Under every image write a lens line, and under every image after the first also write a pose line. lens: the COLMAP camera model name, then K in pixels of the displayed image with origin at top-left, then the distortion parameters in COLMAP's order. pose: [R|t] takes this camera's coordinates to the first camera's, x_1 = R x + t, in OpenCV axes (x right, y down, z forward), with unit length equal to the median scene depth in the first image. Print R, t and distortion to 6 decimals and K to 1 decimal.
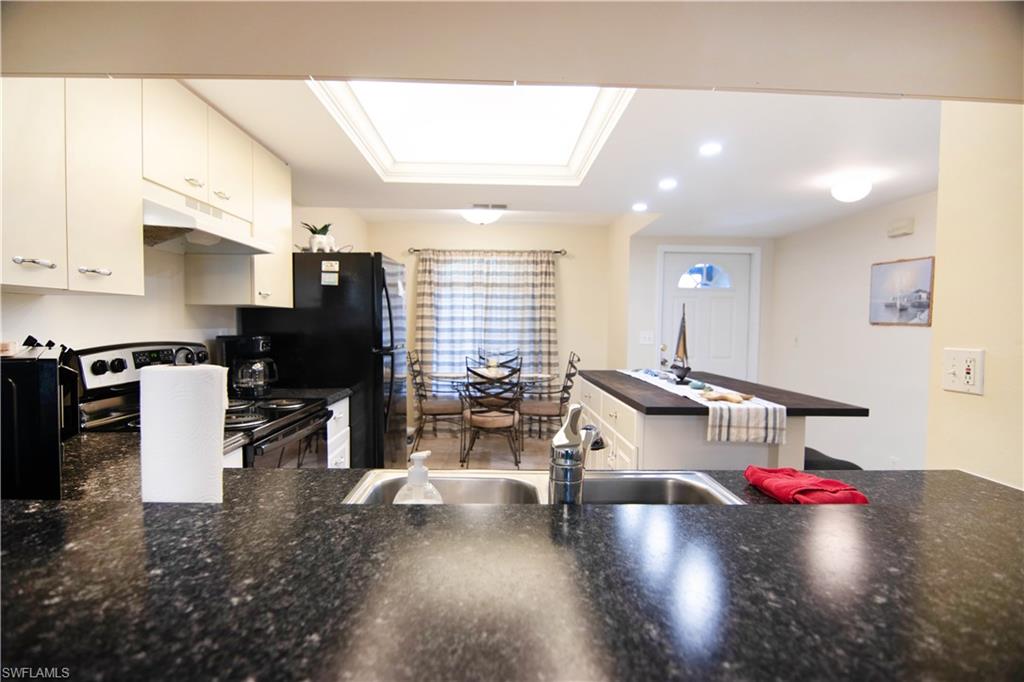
lens RADIAL K [[517.3, 0, 505.0], [0, 517.3, 342.1], [0, 0, 1]] dist [-0.007210, -0.011280]
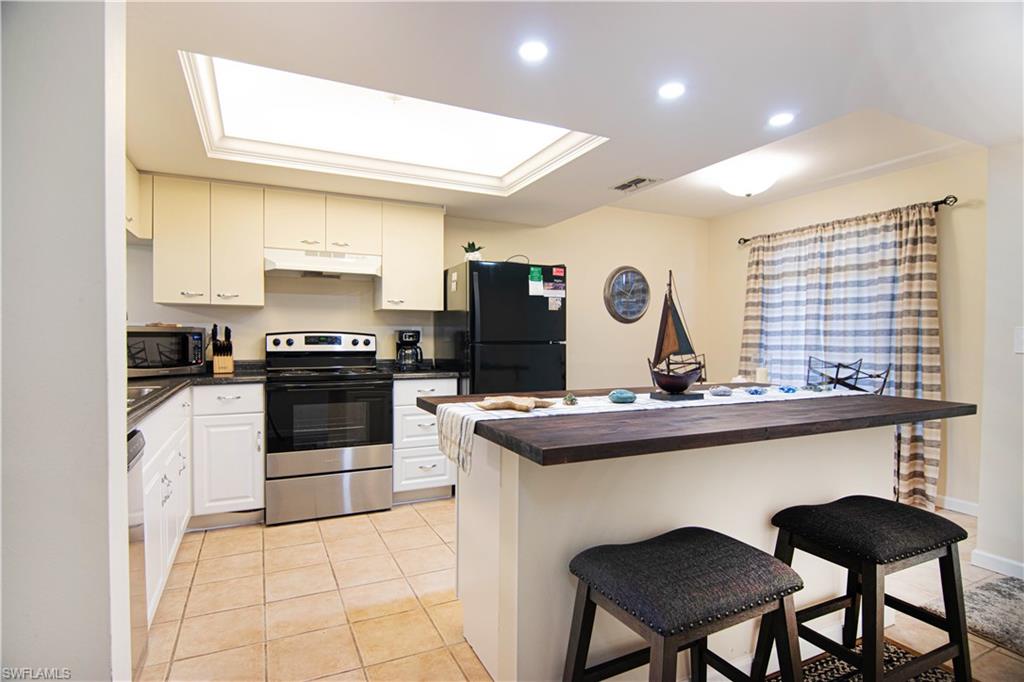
lens RADIAL K [[517.3, 0, 507.8], [0, 517.3, 343.2], [0, 0, 1]] dist [-0.007210, -0.011280]
pose [[0.413151, 0.002831, -0.910658, 0.440765], [-0.032102, 0.999419, -0.011457, 0.014479], [0.910097, 0.033968, 0.413002, 0.296731]]
